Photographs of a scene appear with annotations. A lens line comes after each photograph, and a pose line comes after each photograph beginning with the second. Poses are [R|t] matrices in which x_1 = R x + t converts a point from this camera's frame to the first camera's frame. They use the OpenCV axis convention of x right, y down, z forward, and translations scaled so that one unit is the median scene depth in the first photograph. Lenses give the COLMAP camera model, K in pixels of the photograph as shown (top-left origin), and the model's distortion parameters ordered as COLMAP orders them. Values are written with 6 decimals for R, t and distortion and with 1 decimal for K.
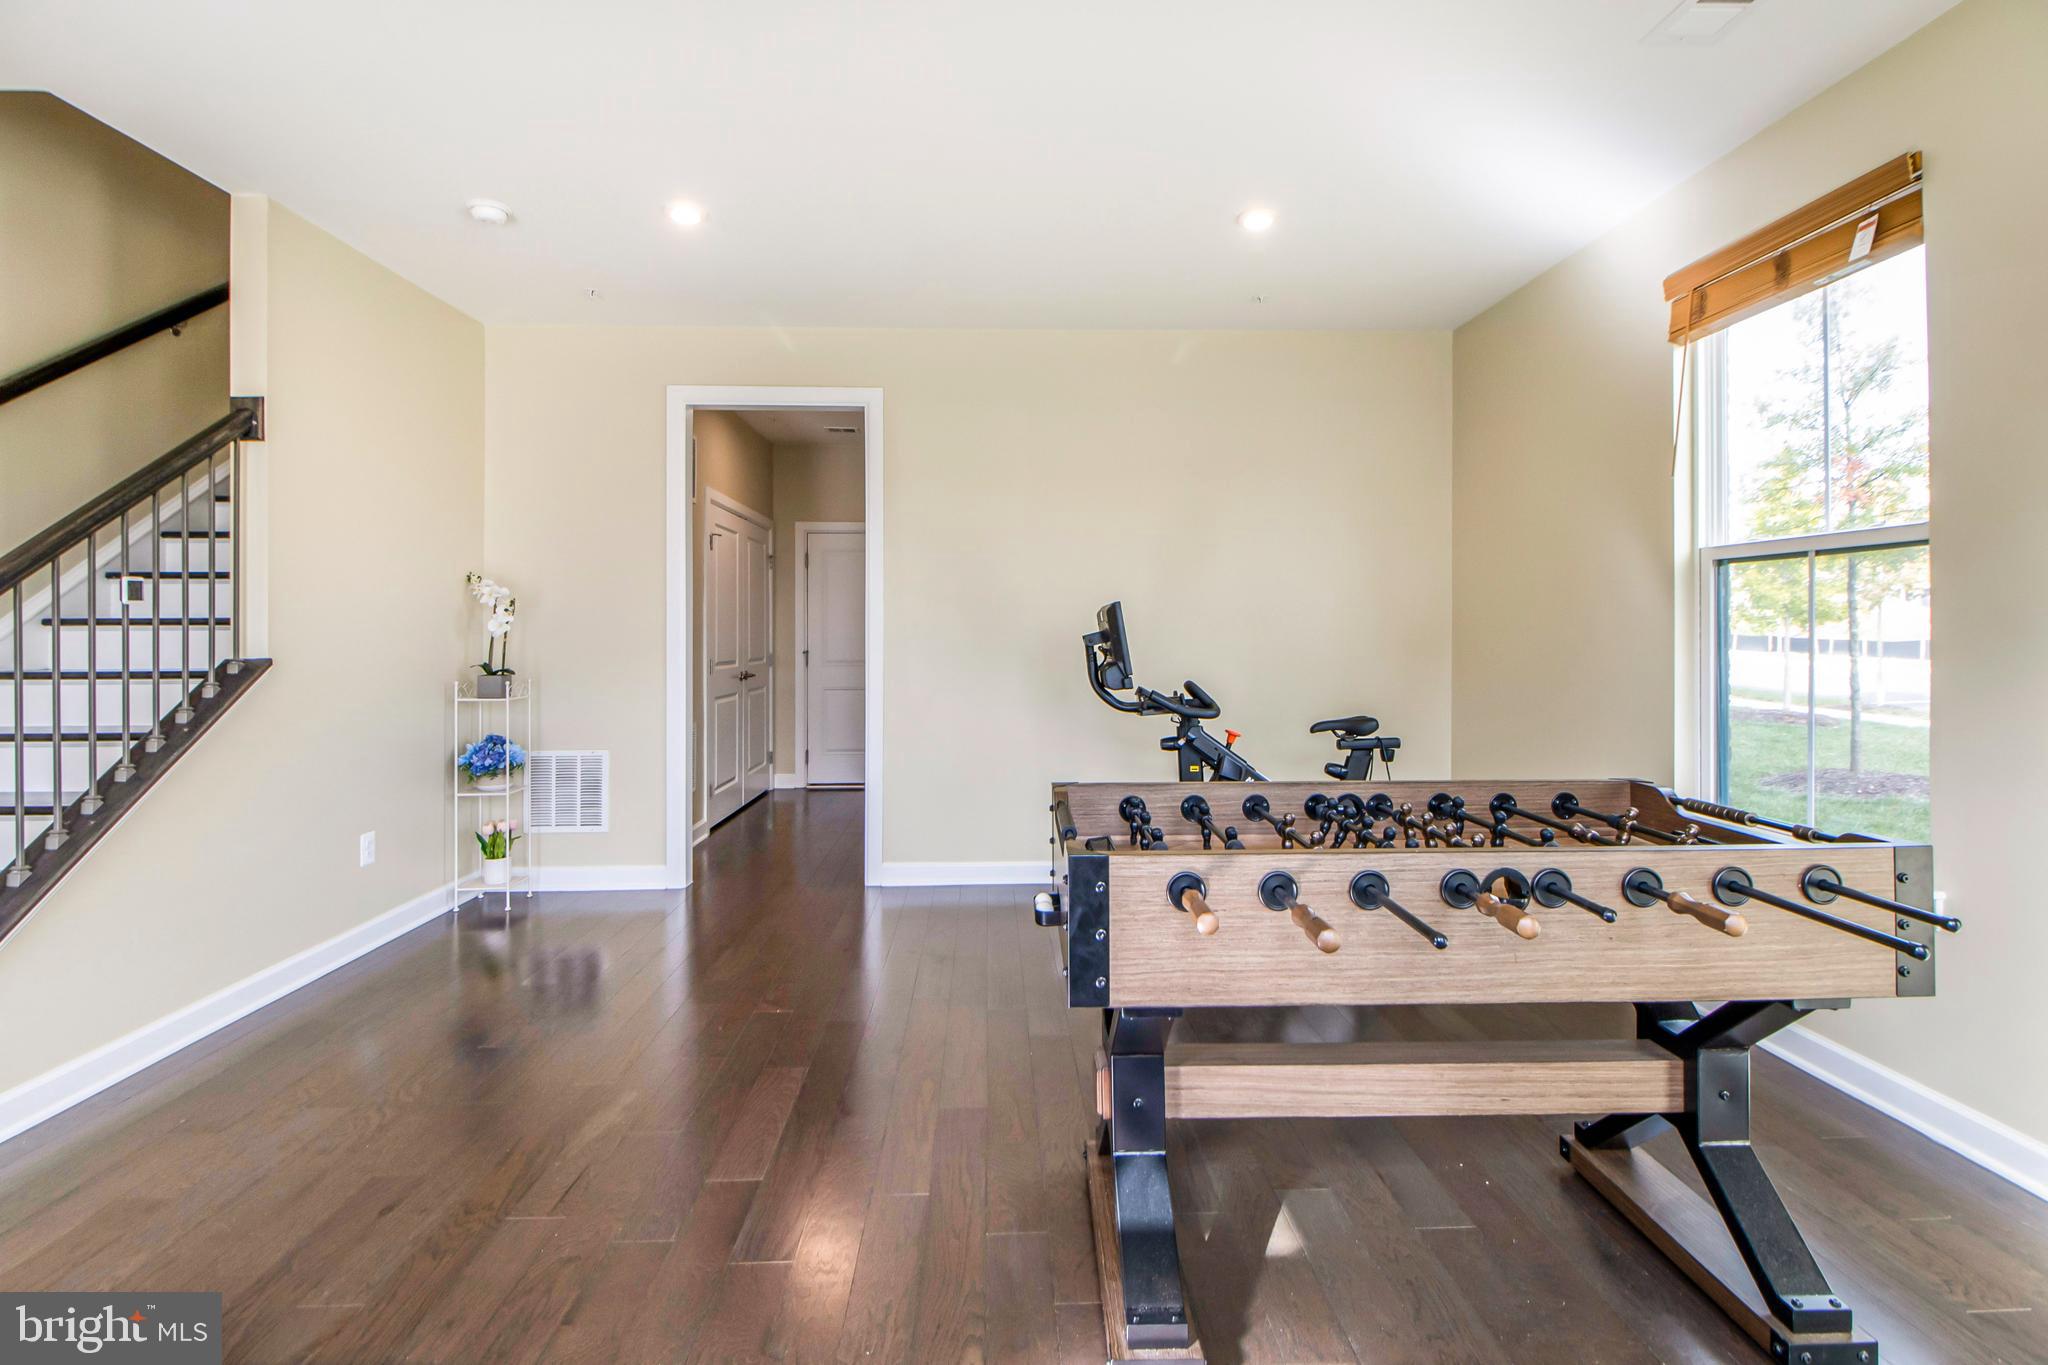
lens RADIAL K [[969.9, 0, 1022.2], [0, 969.9, 683.2], [0, 0, 1]] dist [-0.007755, -0.003796]
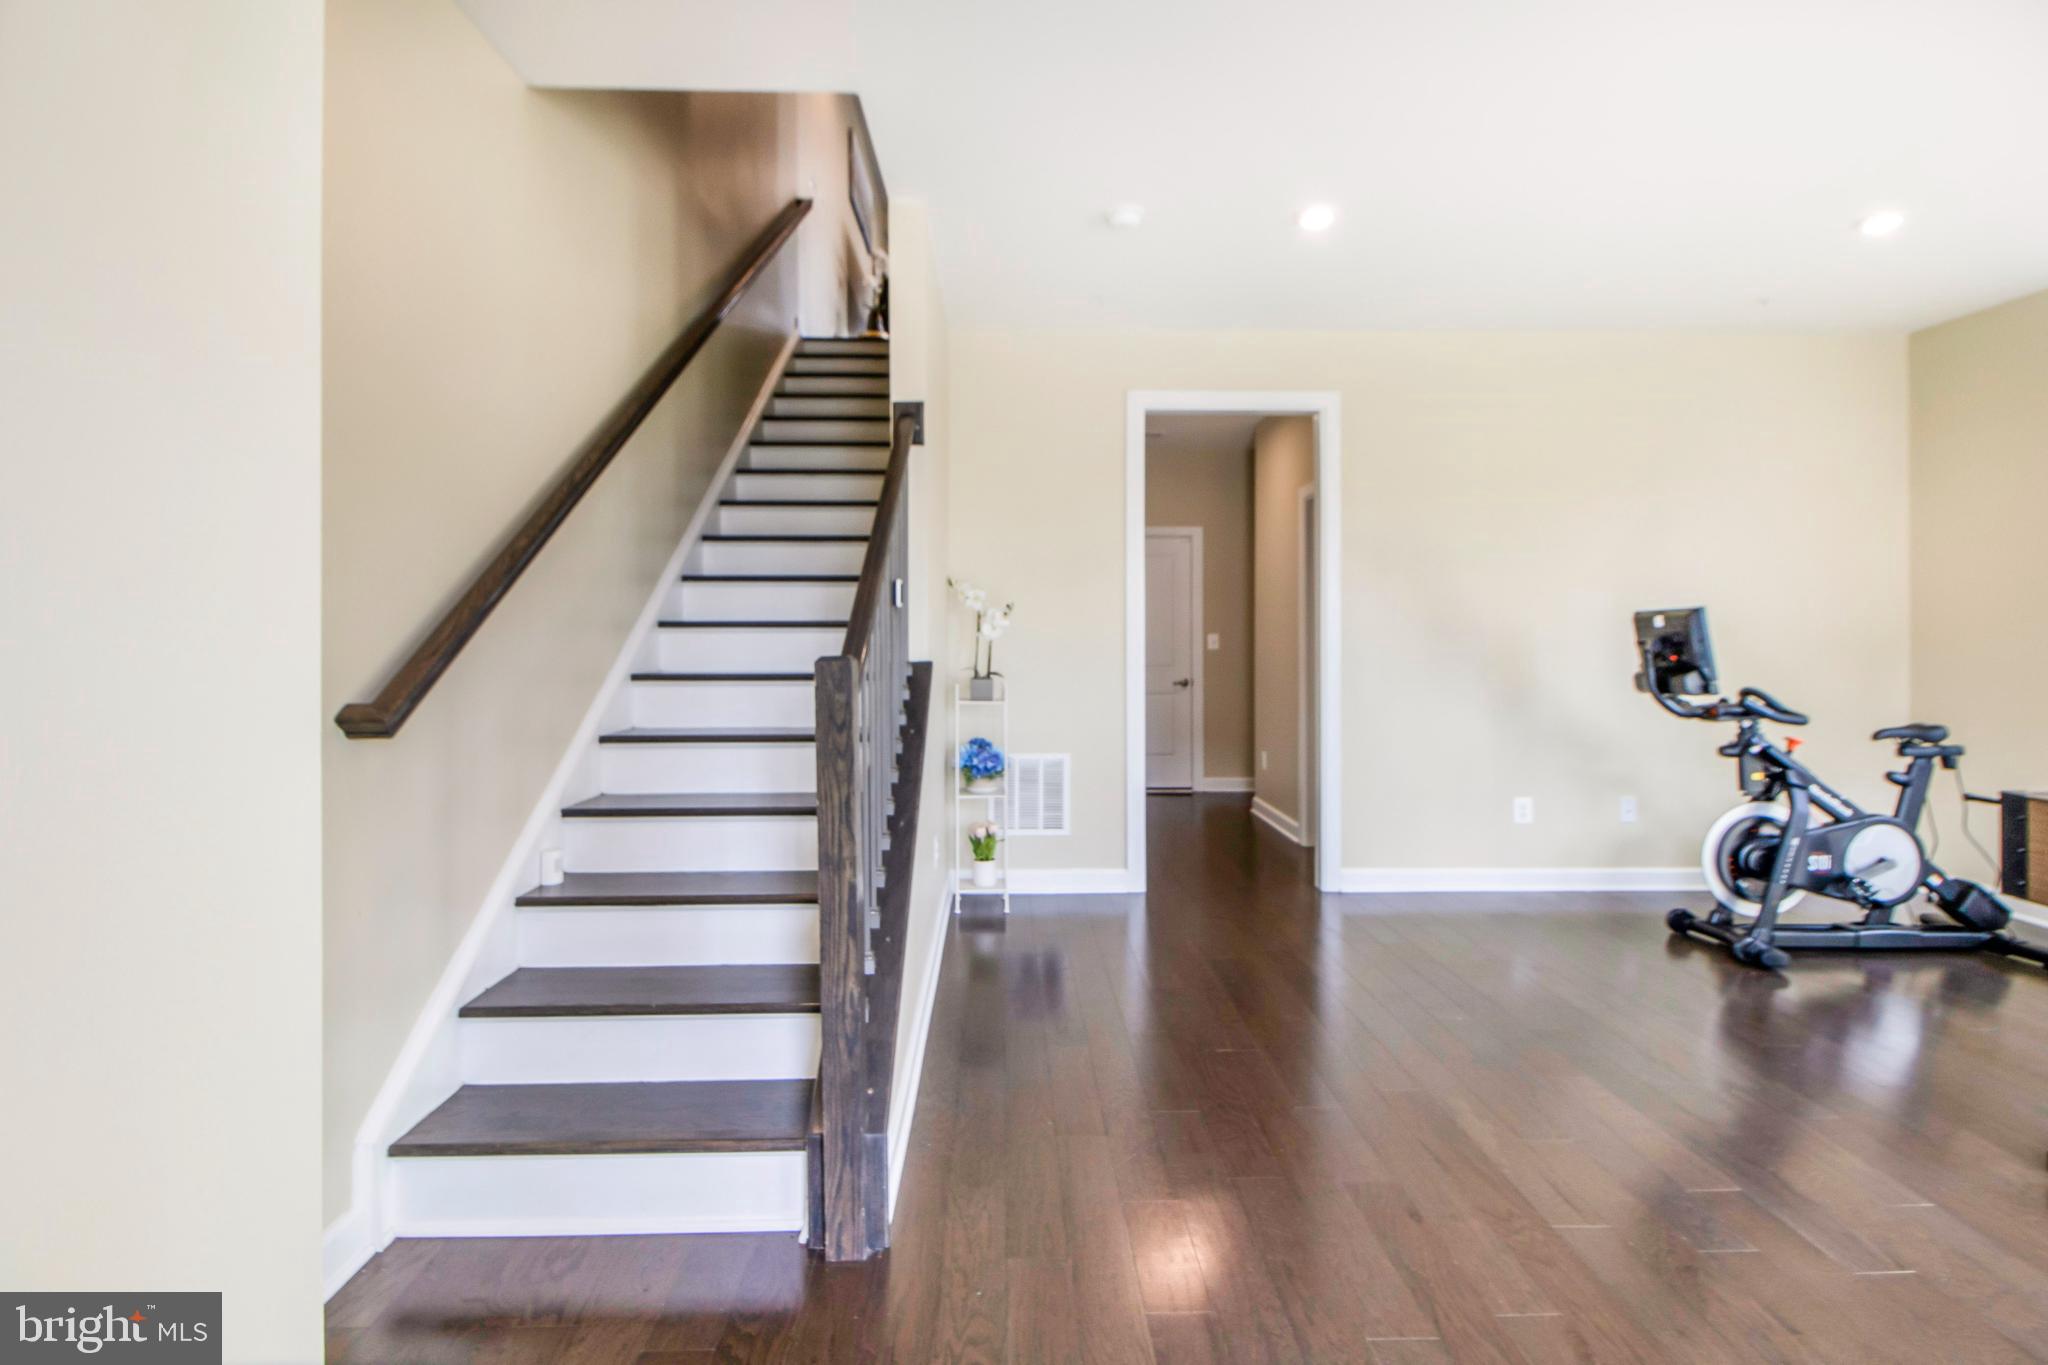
lens RADIAL K [[969.9, 0, 1020.9], [0, 969.9, 684.1], [0, 0, 1]] dist [-0.007755, -0.003796]
pose [[0.999613, 0.003968, -0.027540, -0.481995], [-0.003966, 0.999992, 0.000137, -0.002708], [0.027540, -0.000027, 0.999621, -0.006703]]
